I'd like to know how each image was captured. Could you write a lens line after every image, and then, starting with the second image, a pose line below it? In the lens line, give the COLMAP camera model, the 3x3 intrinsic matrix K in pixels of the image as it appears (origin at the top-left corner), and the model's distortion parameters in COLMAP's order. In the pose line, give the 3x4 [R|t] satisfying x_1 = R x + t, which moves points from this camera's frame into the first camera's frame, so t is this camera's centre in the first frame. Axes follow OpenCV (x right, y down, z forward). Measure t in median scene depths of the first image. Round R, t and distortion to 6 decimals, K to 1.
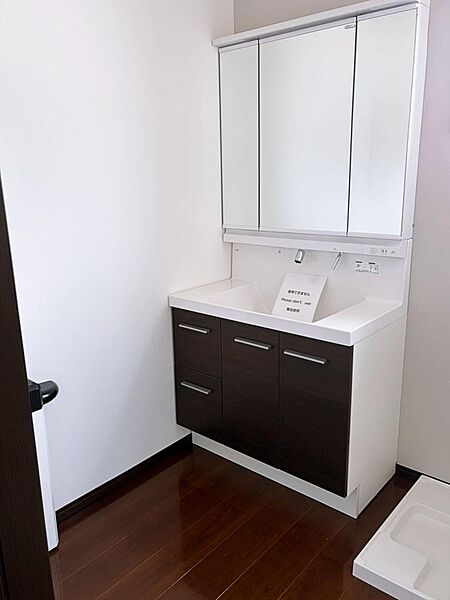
lens RADIAL K [[472.2, 0, 225.0], [0, 472.2, 300.0], [0, 0, 1]] dist [0.047584, -0.055968]
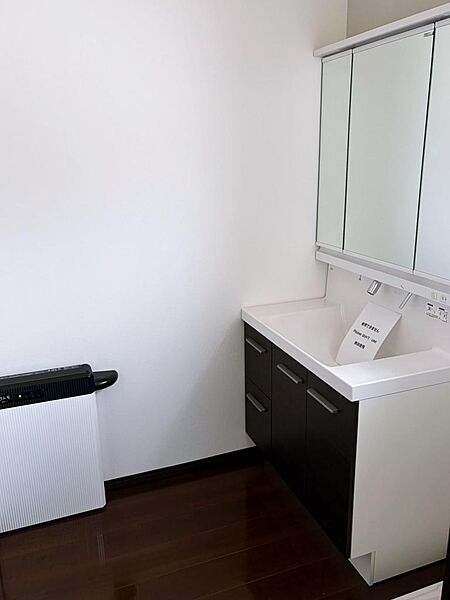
lens RADIAL K [[498.1, 0, 240.0], [0, 498.1, 305.7], [0, 0, 1]] dist [0.007308, 0.002963]
pose [[0.885622, 0.141786, -0.442233, 0.372095], [-0.119781, 0.989774, 0.077461, -0.105837], [0.448694, -0.015630, 0.893549, 0.036867]]
